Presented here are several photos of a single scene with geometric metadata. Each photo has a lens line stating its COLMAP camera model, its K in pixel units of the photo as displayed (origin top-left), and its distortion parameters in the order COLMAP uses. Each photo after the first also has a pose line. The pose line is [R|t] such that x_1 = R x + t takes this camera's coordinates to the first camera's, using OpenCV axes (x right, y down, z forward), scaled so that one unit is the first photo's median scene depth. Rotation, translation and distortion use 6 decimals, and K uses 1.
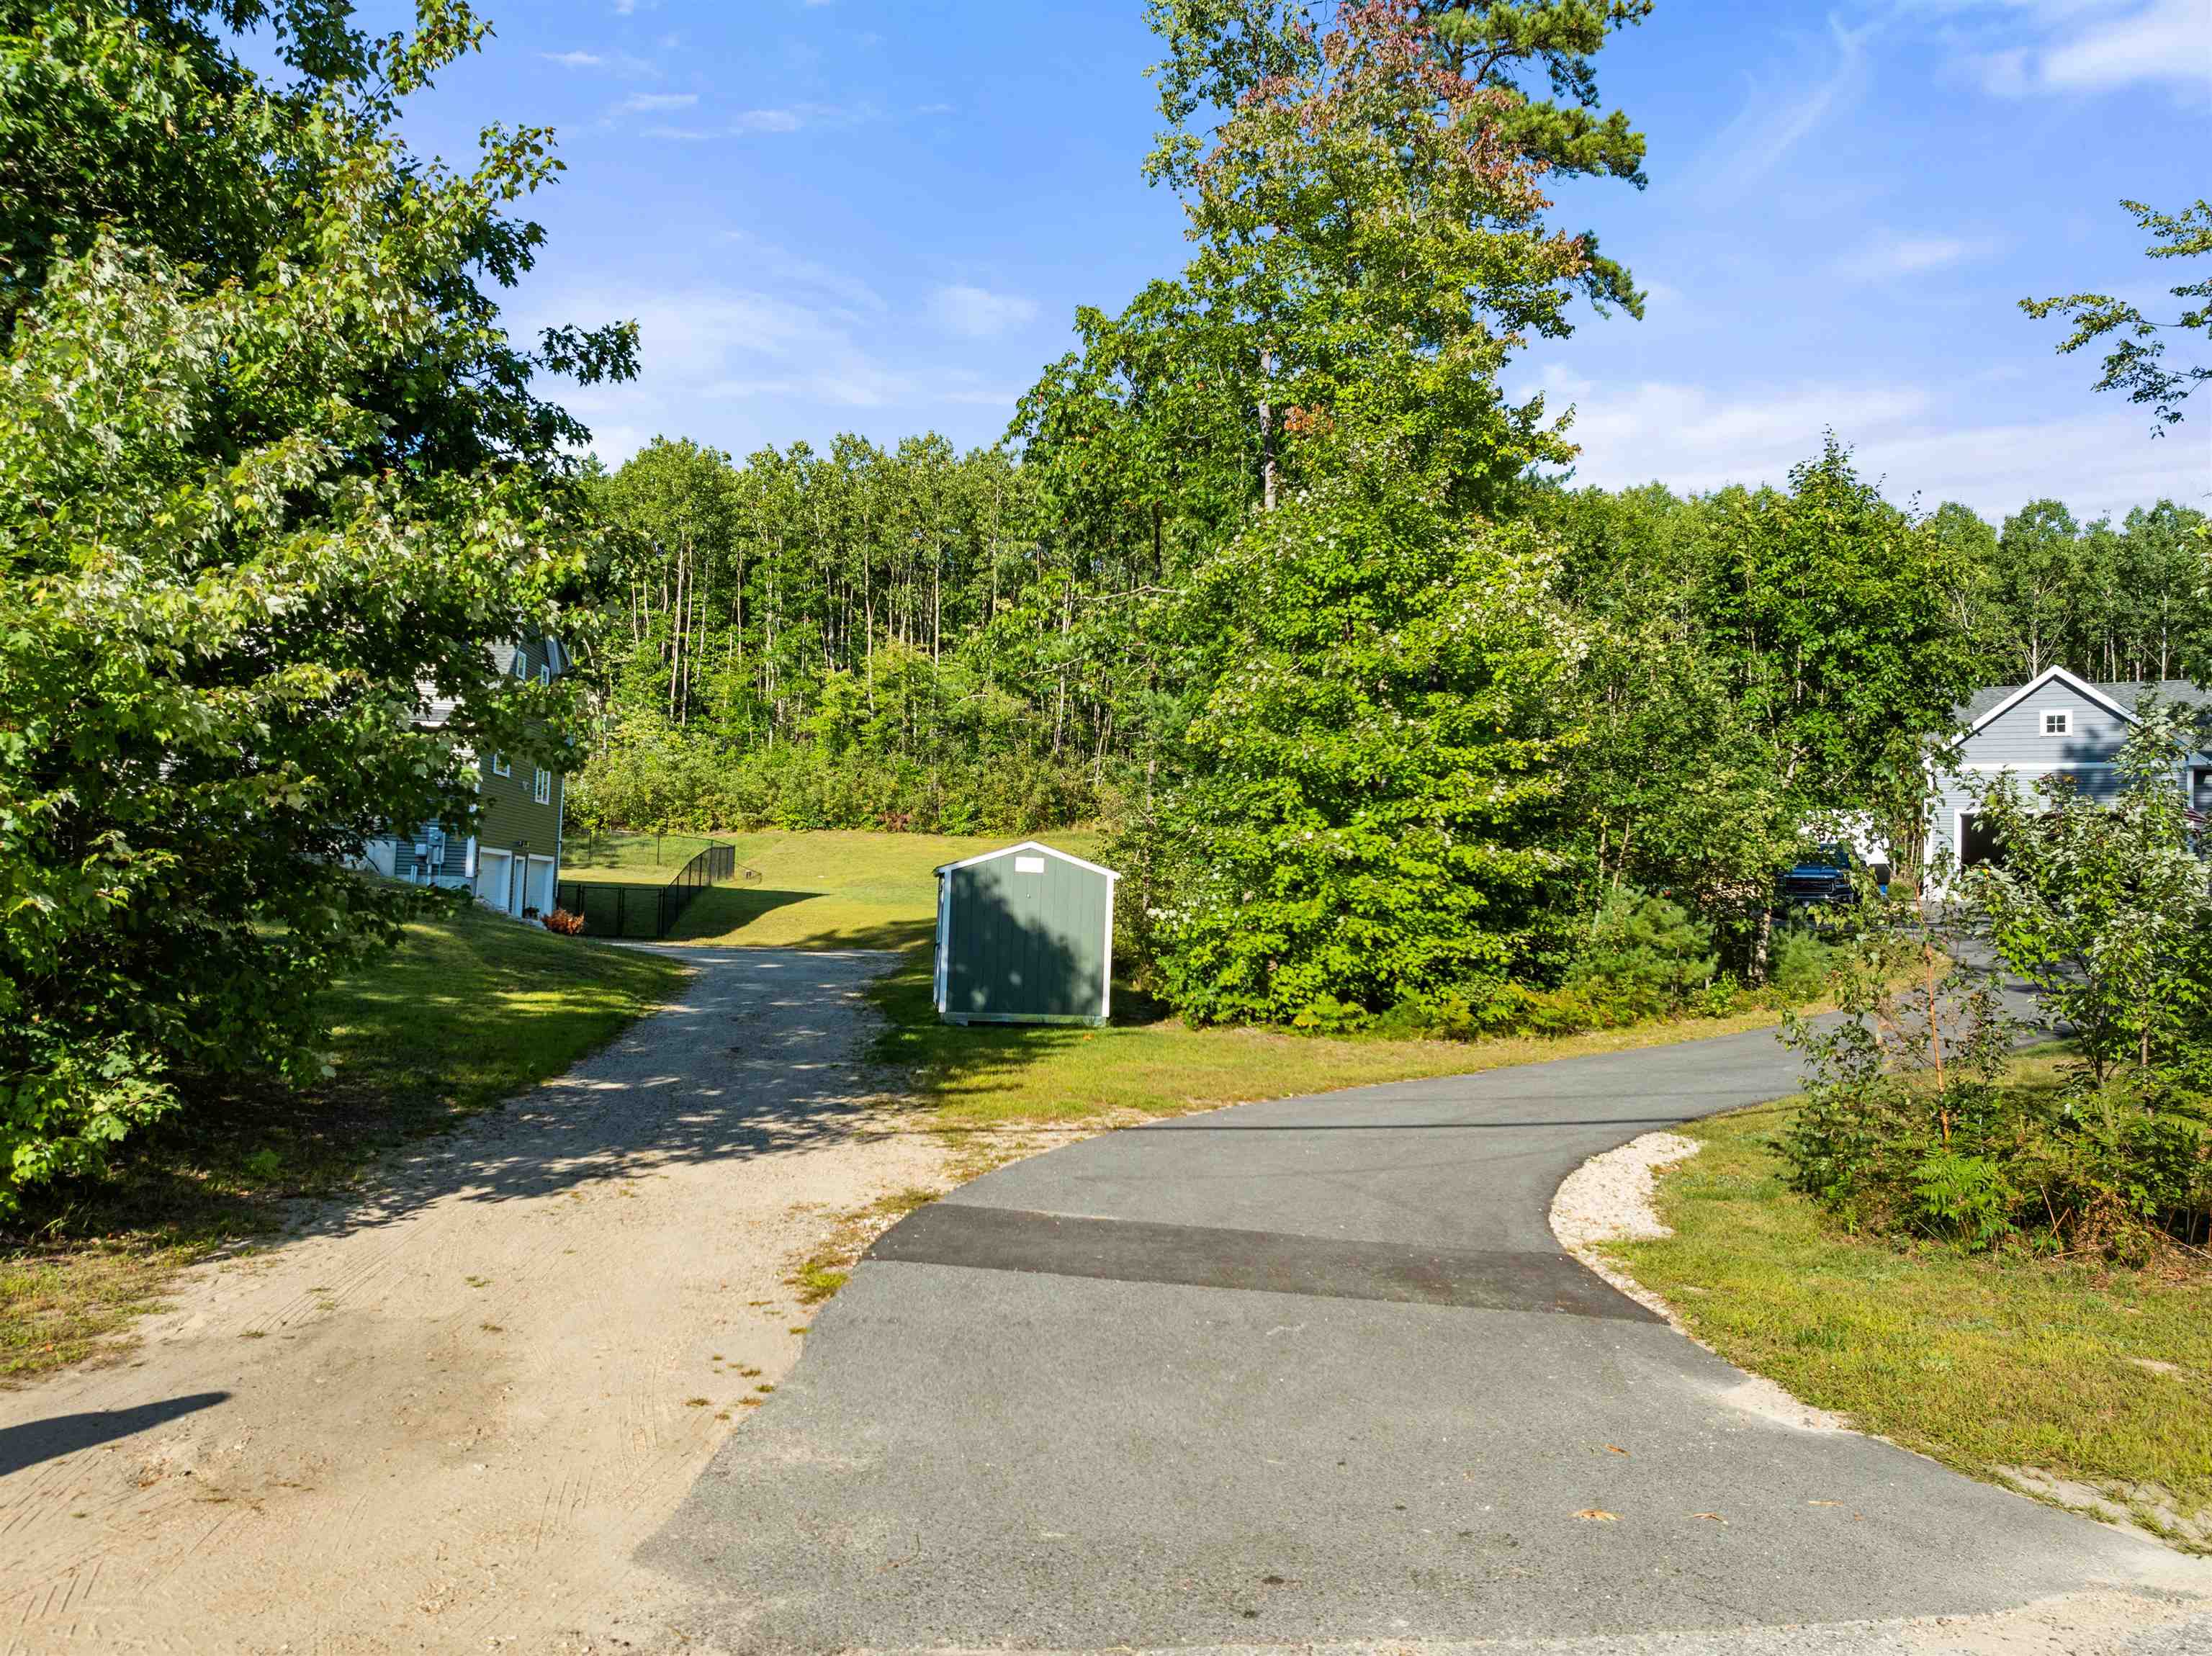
lens RADIAL K [[1688.5, 0, 1100.7], [0, 1688.5, 857.3], [0, 0, 1]] dist [-0.001032, -0.000374]
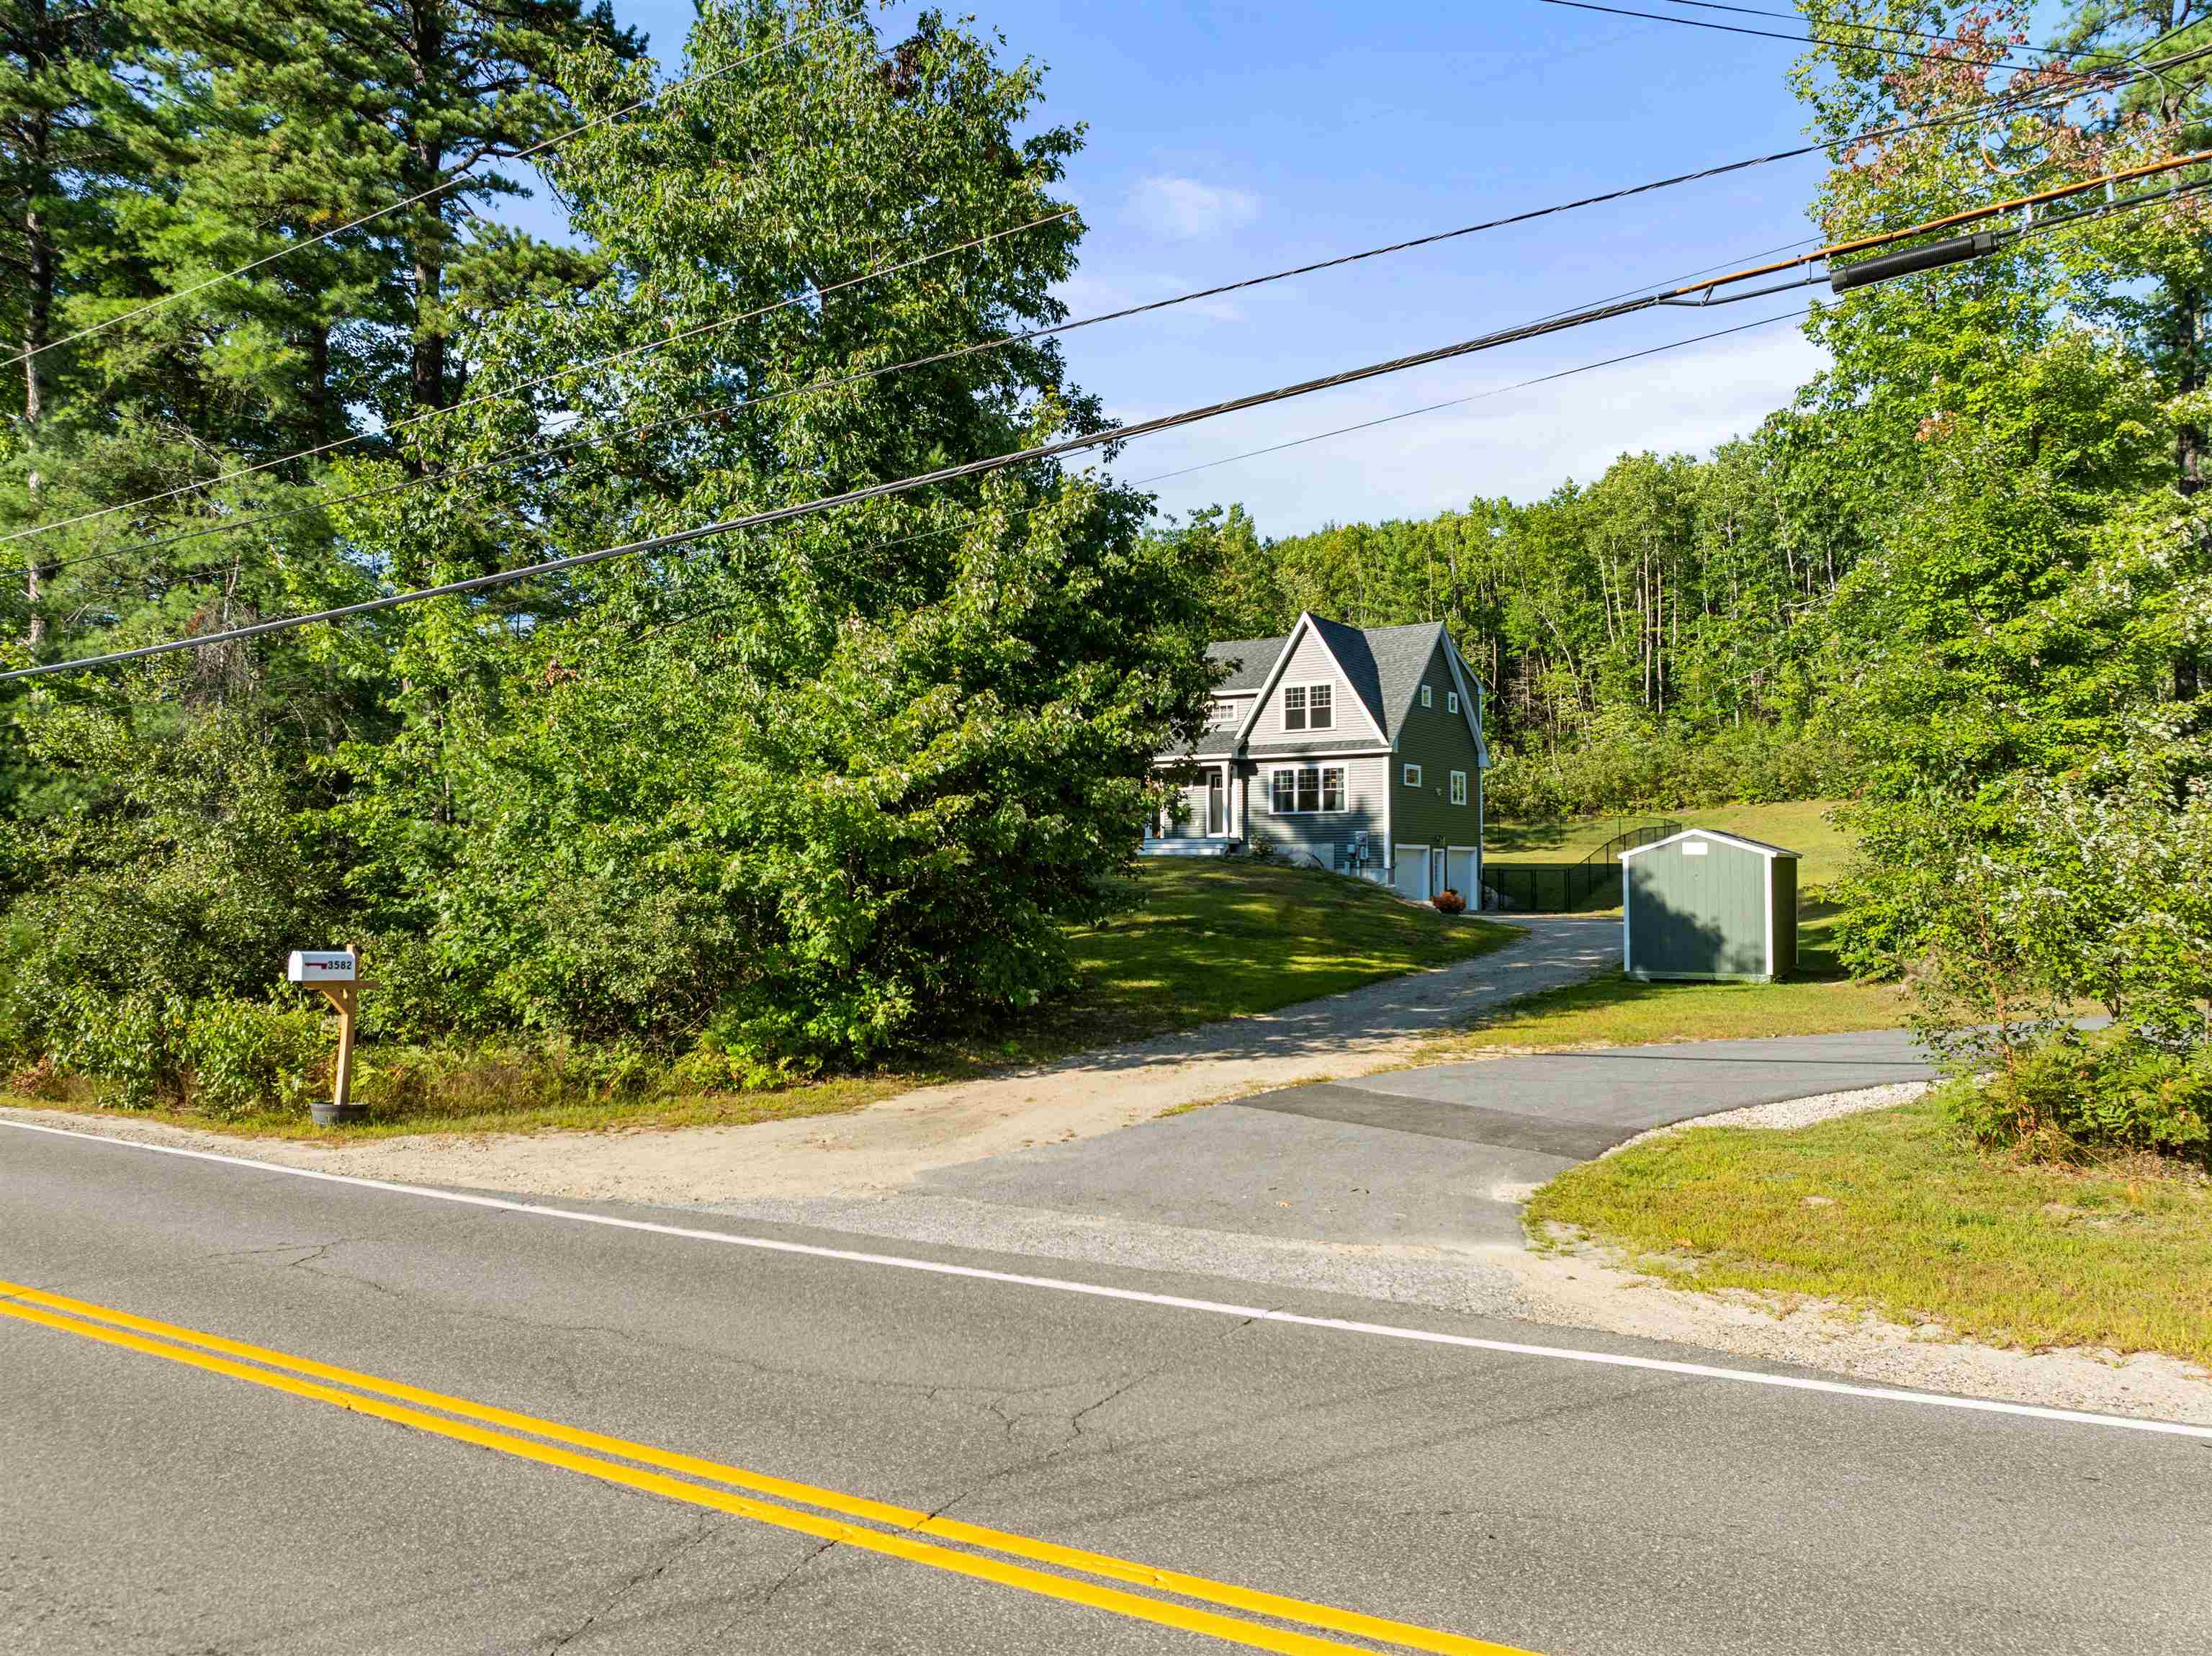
lens RADIAL K [[1588.1, 0, 1048.5], [0, 1588.1, 839.9], [0, 0, 1]] dist [-0.036355, 0.004240]
pose [[0.777018, -0.051494, -0.627369, 0.092655], [0.054248, 0.998418, -0.014762, -0.002997], [0.627137, -0.022563, 0.778582, -0.047715]]
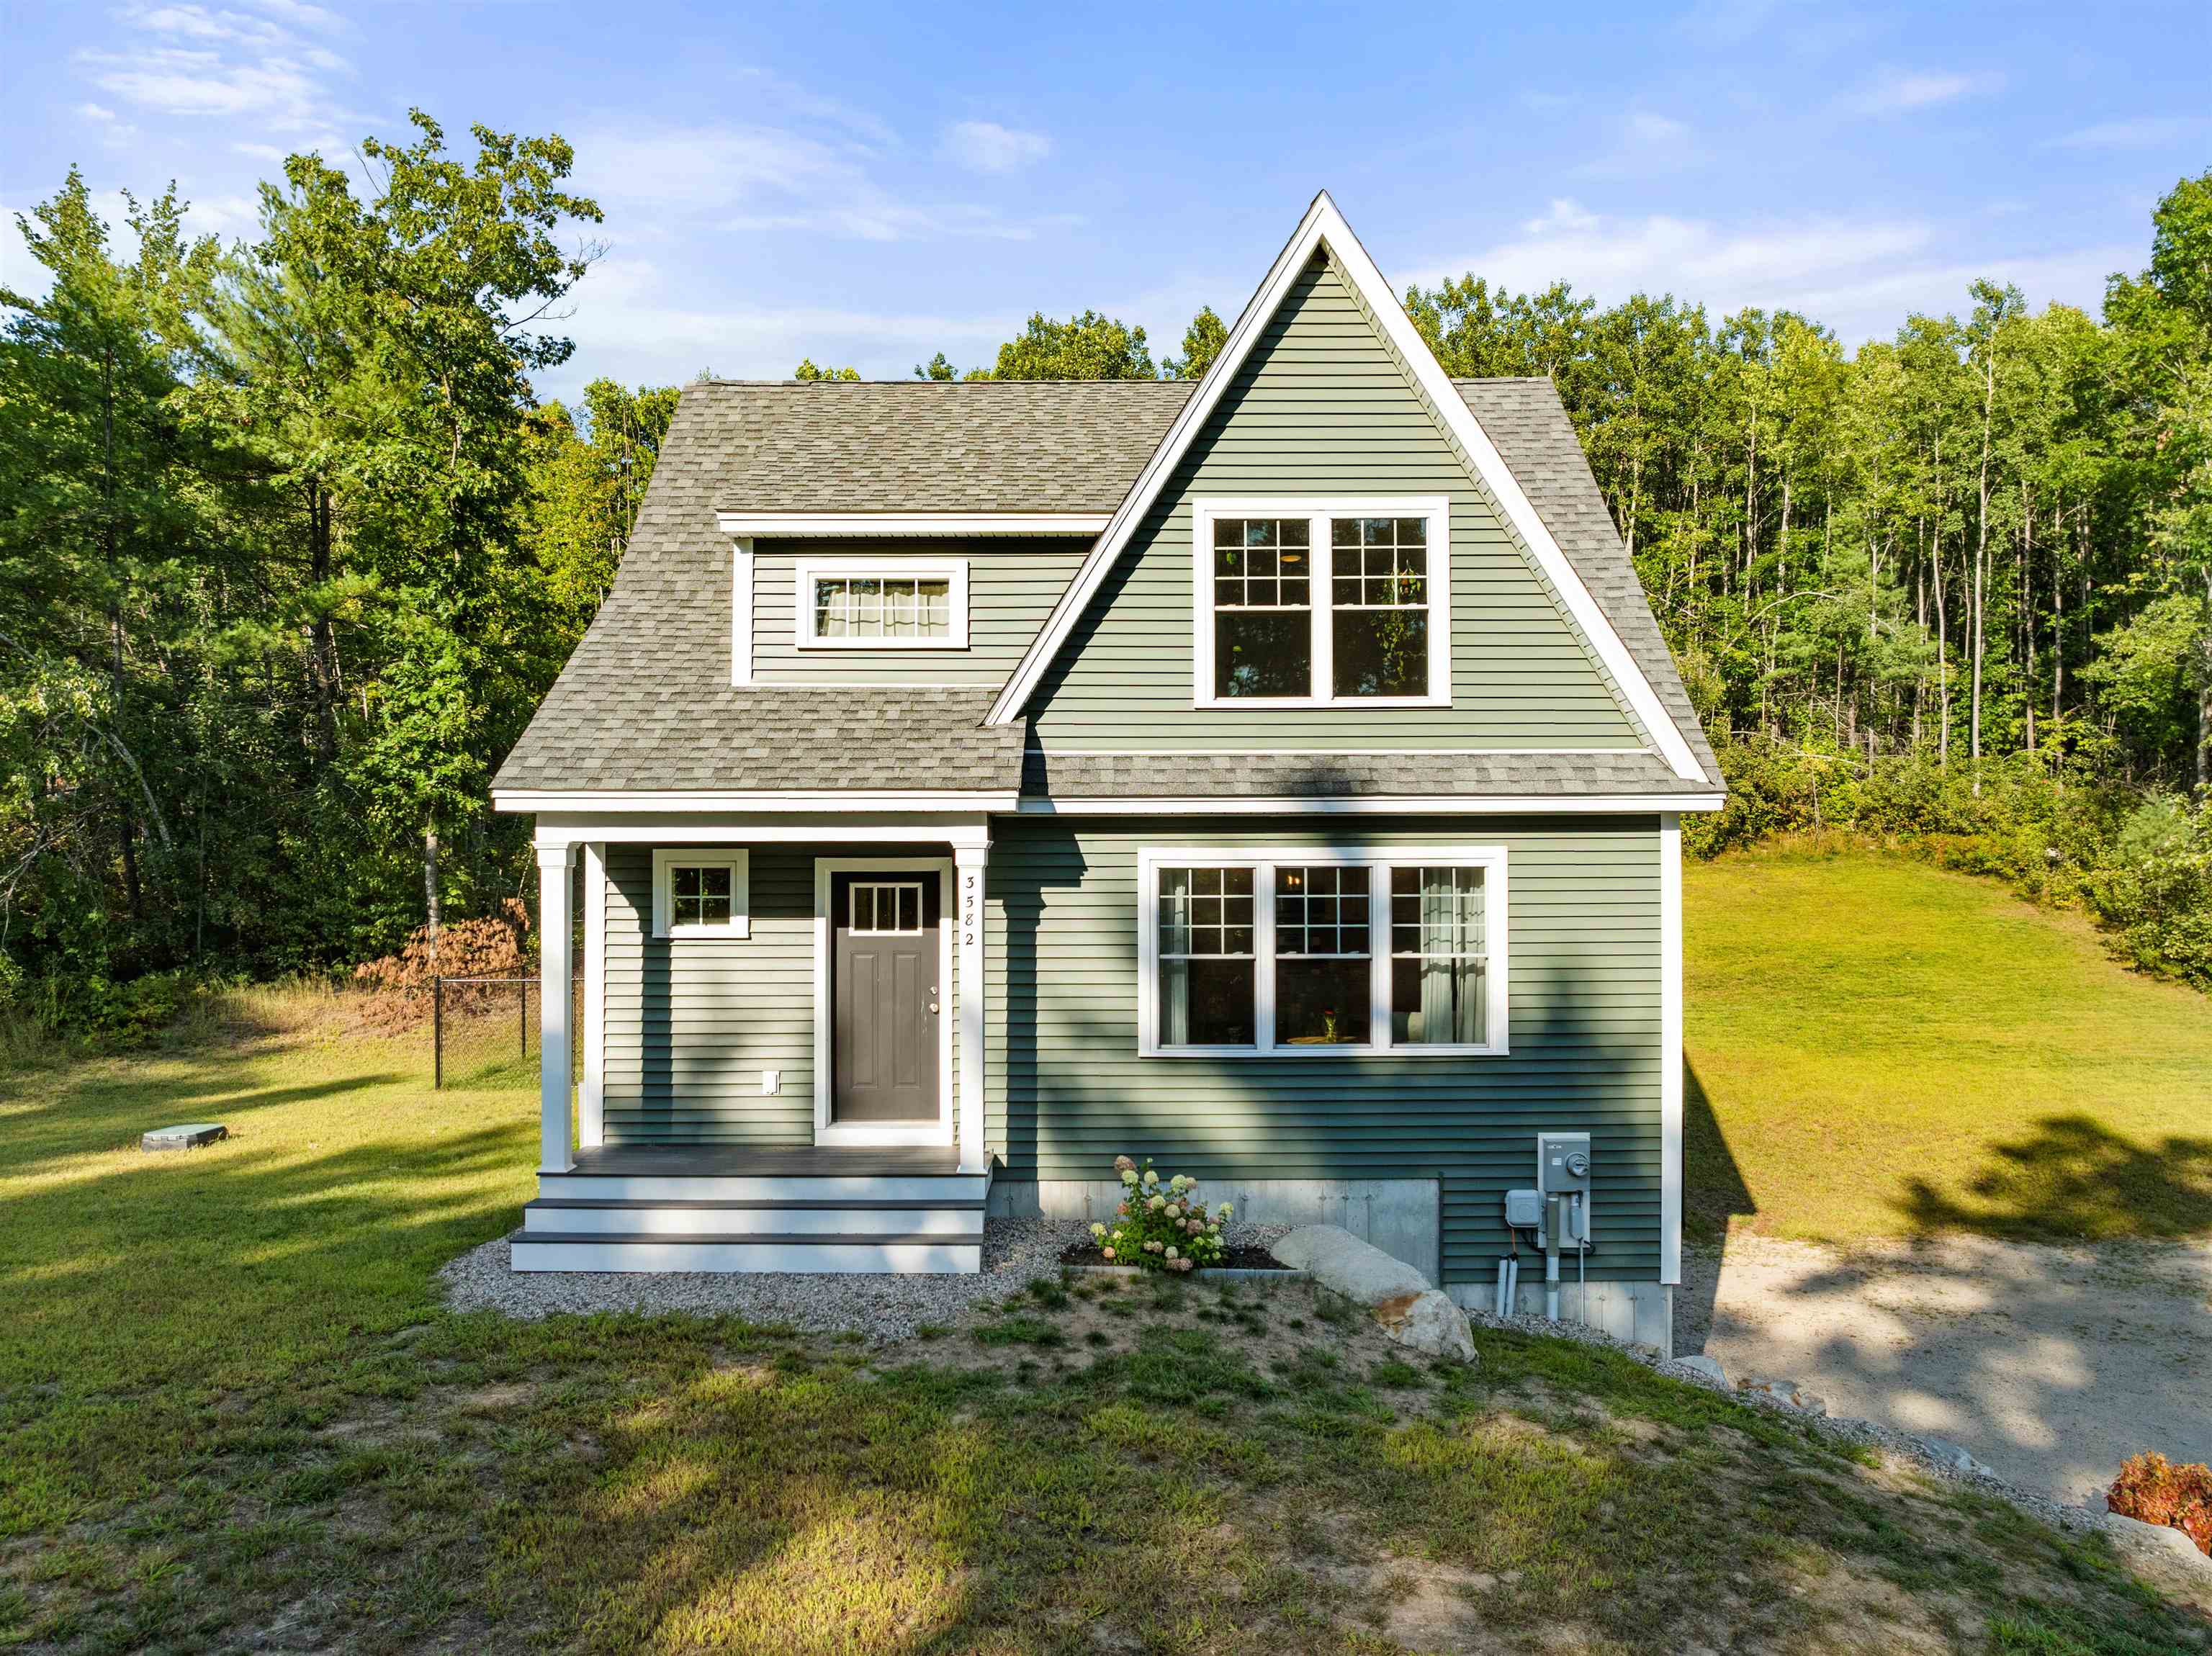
lens RADIAL K [[1560.9, 0, 1106.4], [0, 1560.9, 866.8], [0, 0, 1]] dist [-0.040469, -0.001039]
pose [[0.995308, -0.040706, -0.087775, -0.238362], [0.043952, 0.998407, 0.035370, -0.042032], [0.086196, -0.039062, 0.995512, 0.372441]]
